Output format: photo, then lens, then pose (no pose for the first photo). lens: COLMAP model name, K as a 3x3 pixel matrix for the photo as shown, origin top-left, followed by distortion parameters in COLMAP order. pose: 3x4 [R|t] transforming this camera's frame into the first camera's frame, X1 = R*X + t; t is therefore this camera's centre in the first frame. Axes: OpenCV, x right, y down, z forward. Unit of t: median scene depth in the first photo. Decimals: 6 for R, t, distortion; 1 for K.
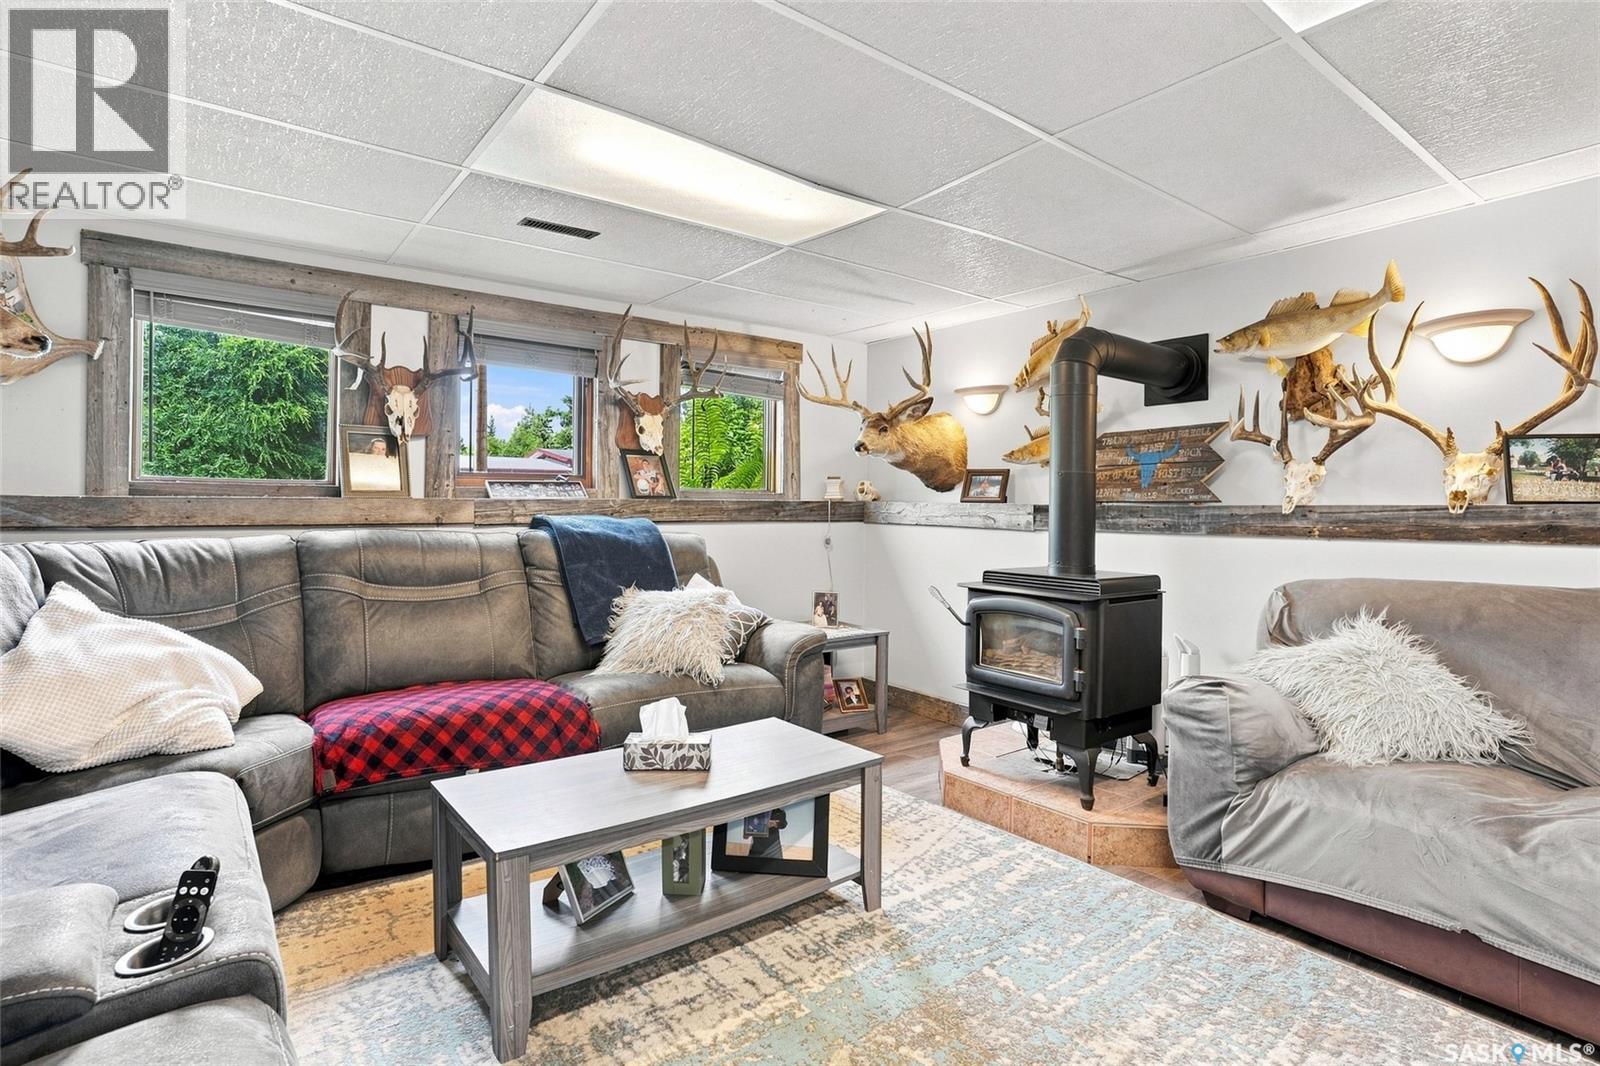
lens RADIAL K [[801.3, 0, 805.8], [0, 801.3, 533.9], [0, 0, 1]] dist [-0.061846, 0.036188]
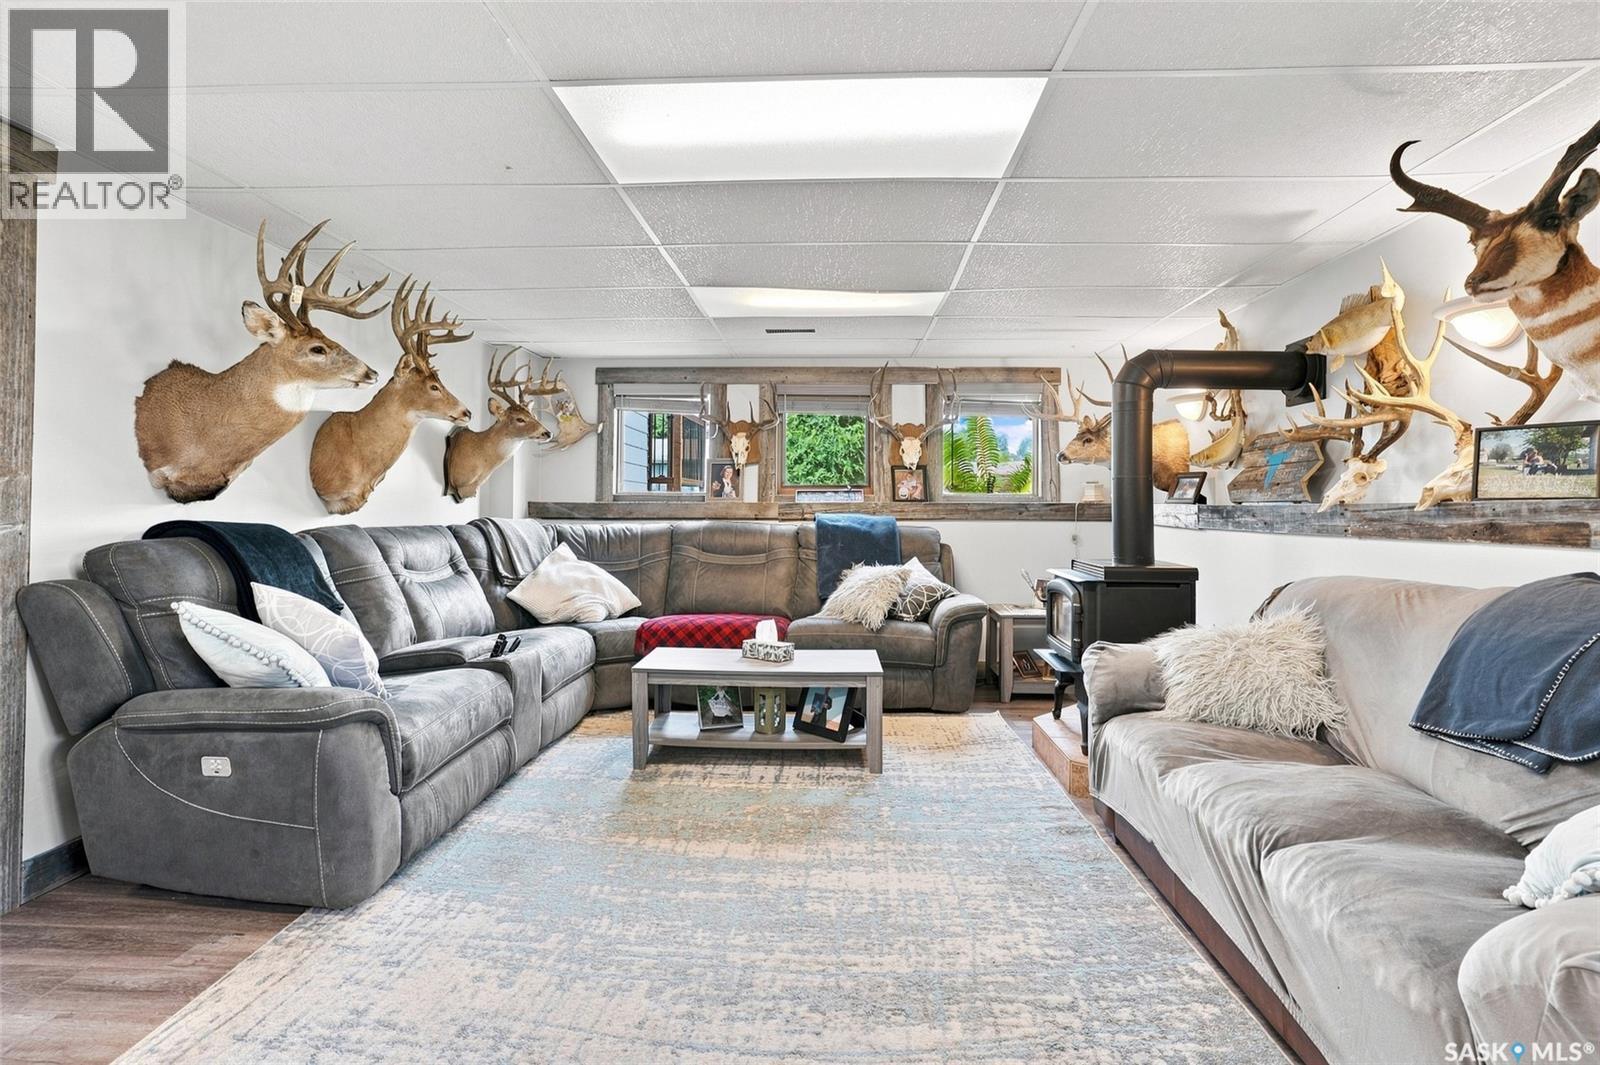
lens RADIAL K [[801.3, 0, 805.8], [0, 801.3, 533.4], [0, 0, 1]] dist [-0.061846, 0.036188]
pose [[0.770603, 0.017861, -0.637065, 0.758994], [-0.021199, 0.999772, 0.002387, 0.013680], [0.636963, 0.011666, 0.770806, -0.209951]]
